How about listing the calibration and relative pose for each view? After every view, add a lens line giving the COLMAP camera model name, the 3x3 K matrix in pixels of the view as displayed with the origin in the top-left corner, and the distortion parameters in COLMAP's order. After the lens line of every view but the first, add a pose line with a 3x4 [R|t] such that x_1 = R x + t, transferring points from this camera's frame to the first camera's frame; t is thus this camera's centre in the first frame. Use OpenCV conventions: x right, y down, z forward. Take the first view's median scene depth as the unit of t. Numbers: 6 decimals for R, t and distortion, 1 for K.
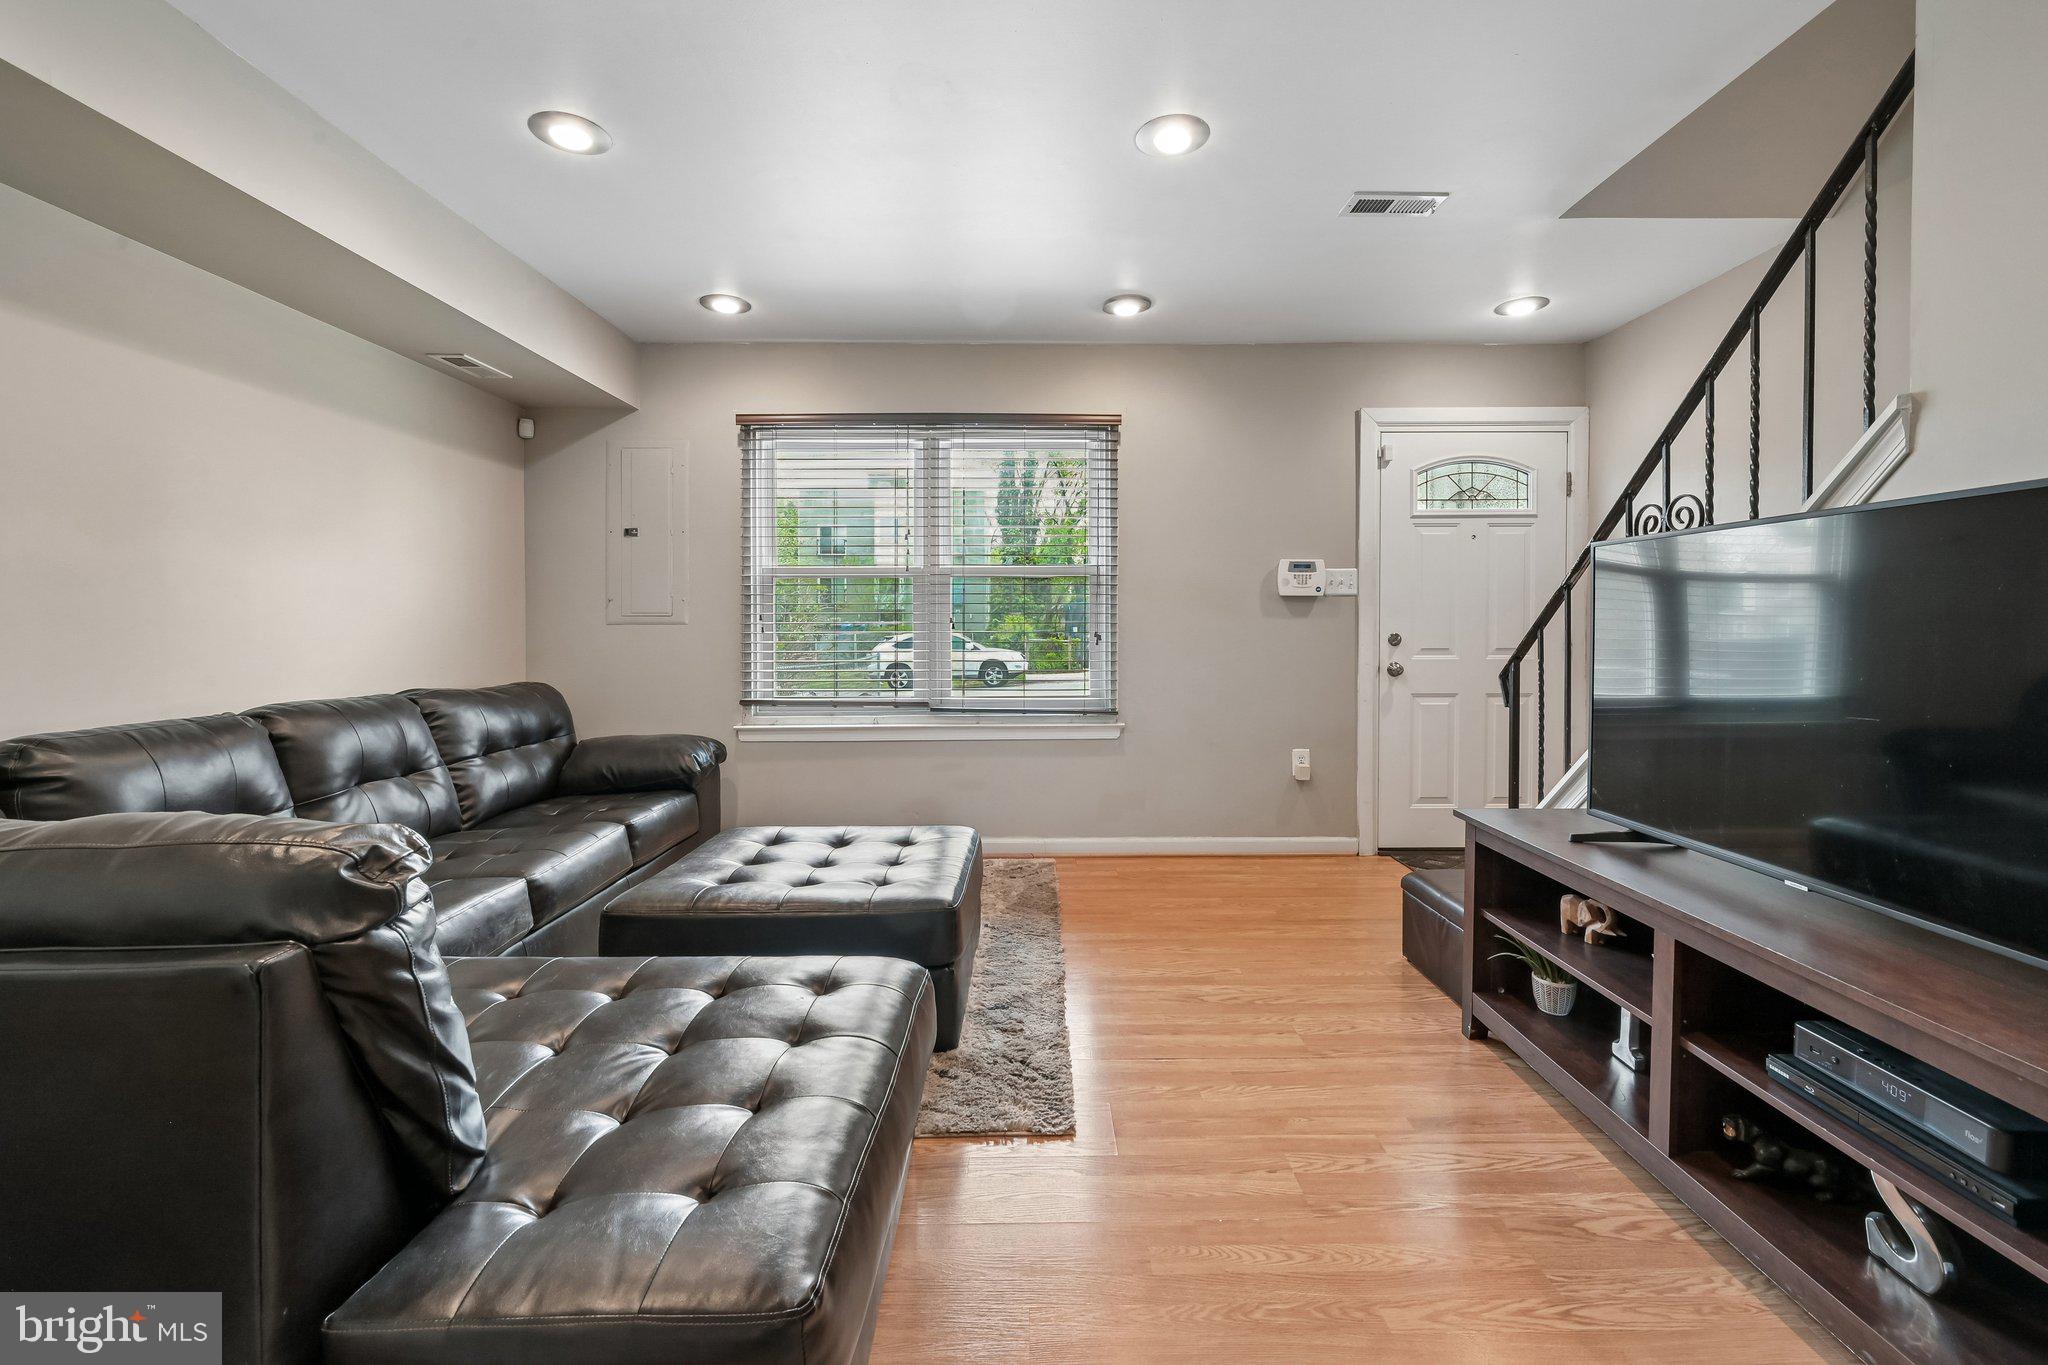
lens RADIAL K [[864.7, 0, 1041.2], [0, 864.7, 633.3], [0, 0, 1]] dist [-0.012709, 0.000120]
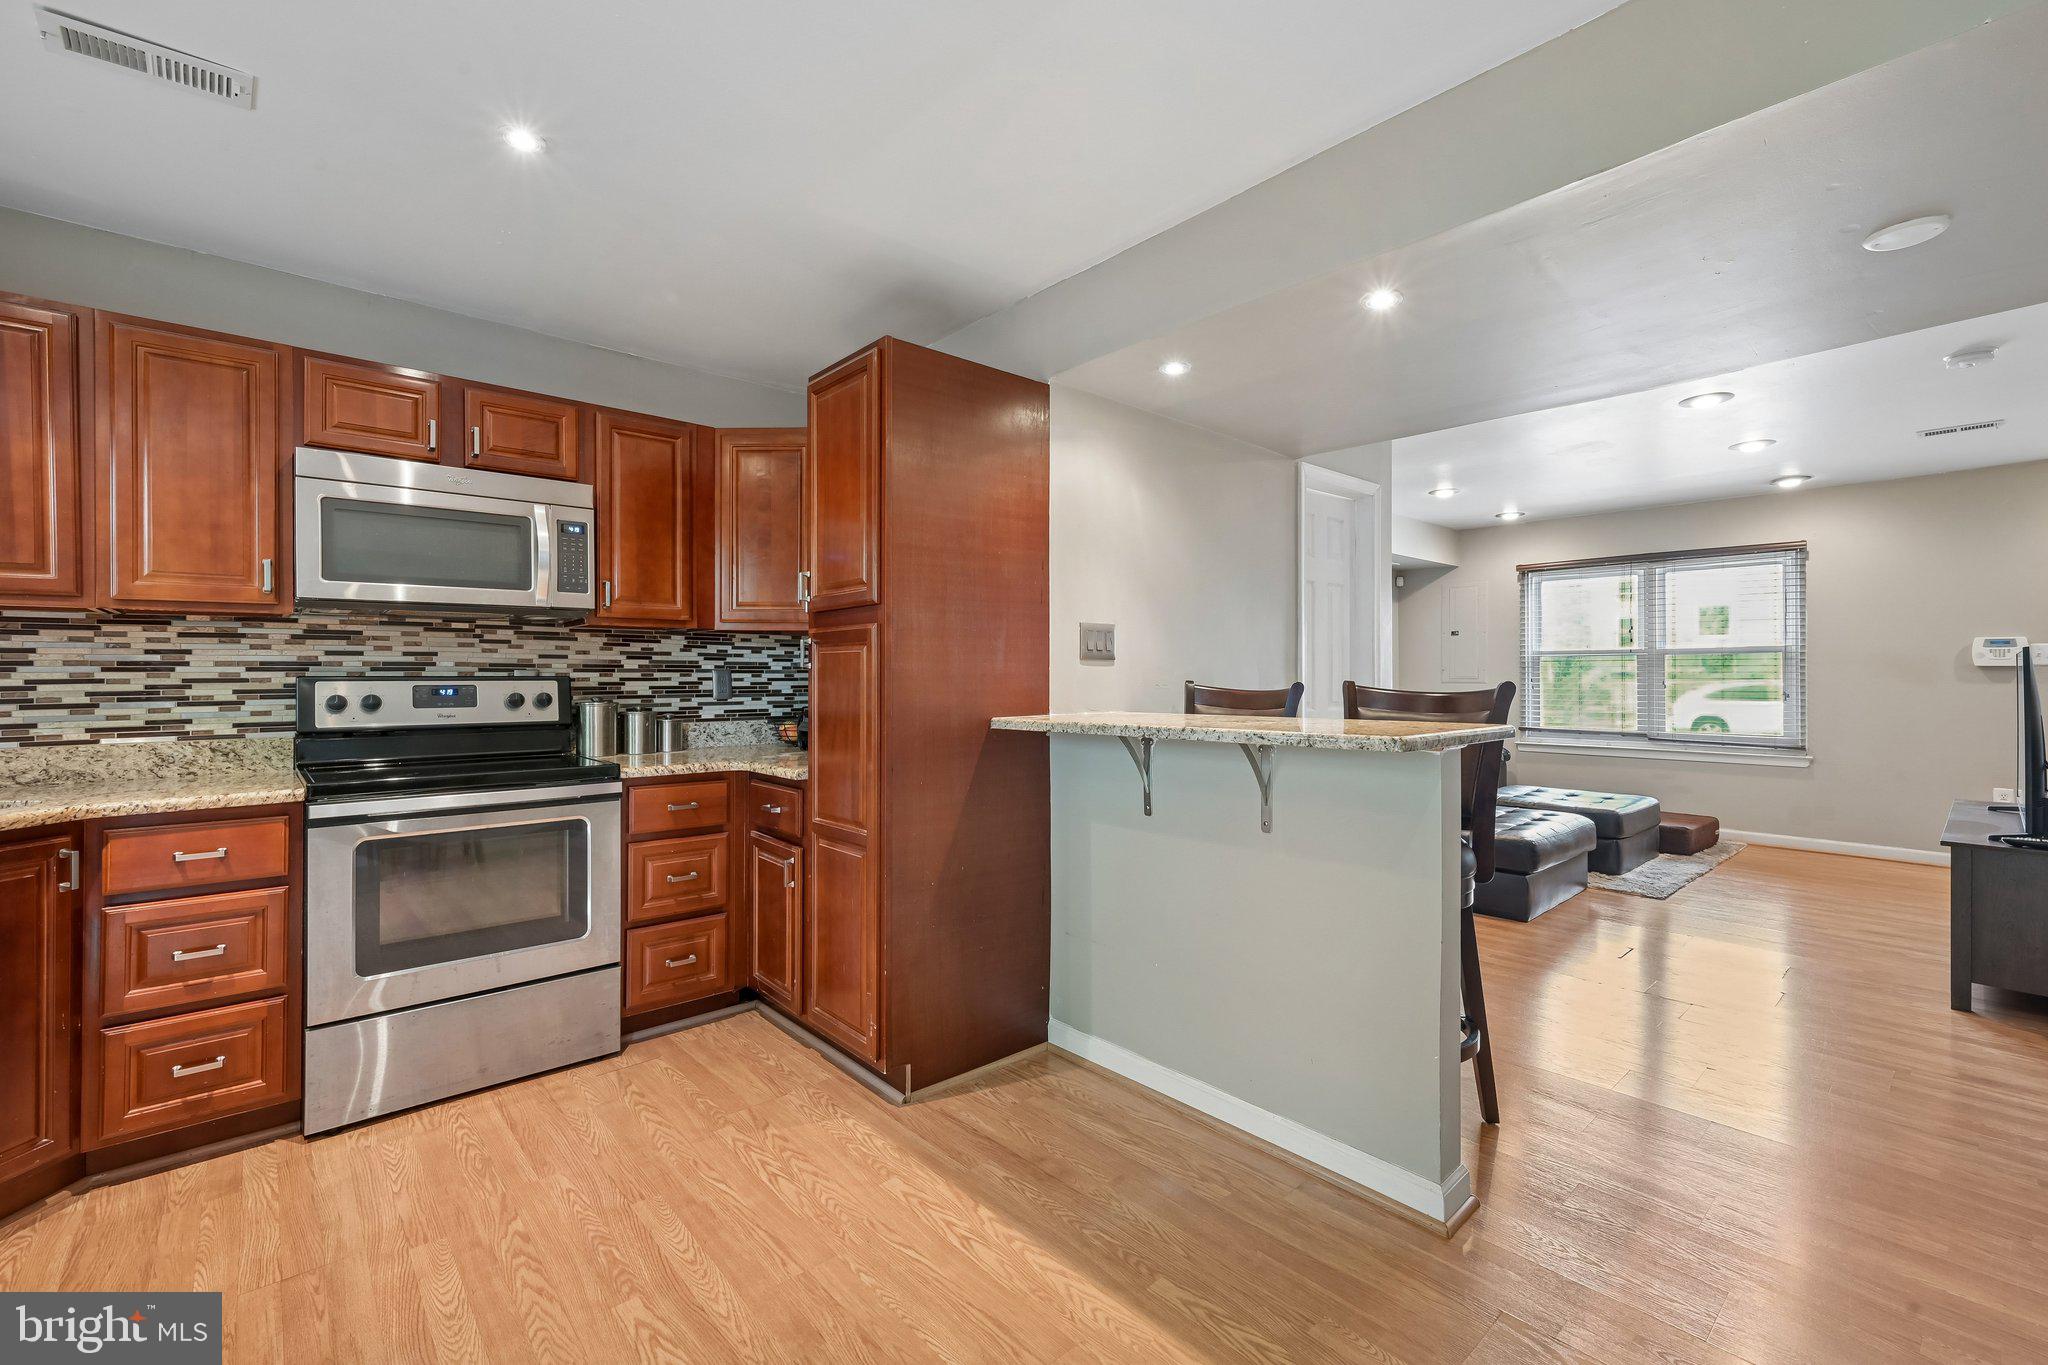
lens RADIAL K [[869.3, 0, 1036.7], [0, 869.3, 669.3], [0, 0, 1]] dist [0.000559, 0.000280]
pose [[0.663170, -0.001219, -0.748468, 0.352174], [-0.007745, 0.999934, -0.008491, -0.018927], [0.748429, 0.011428, 0.663117, -0.986508]]
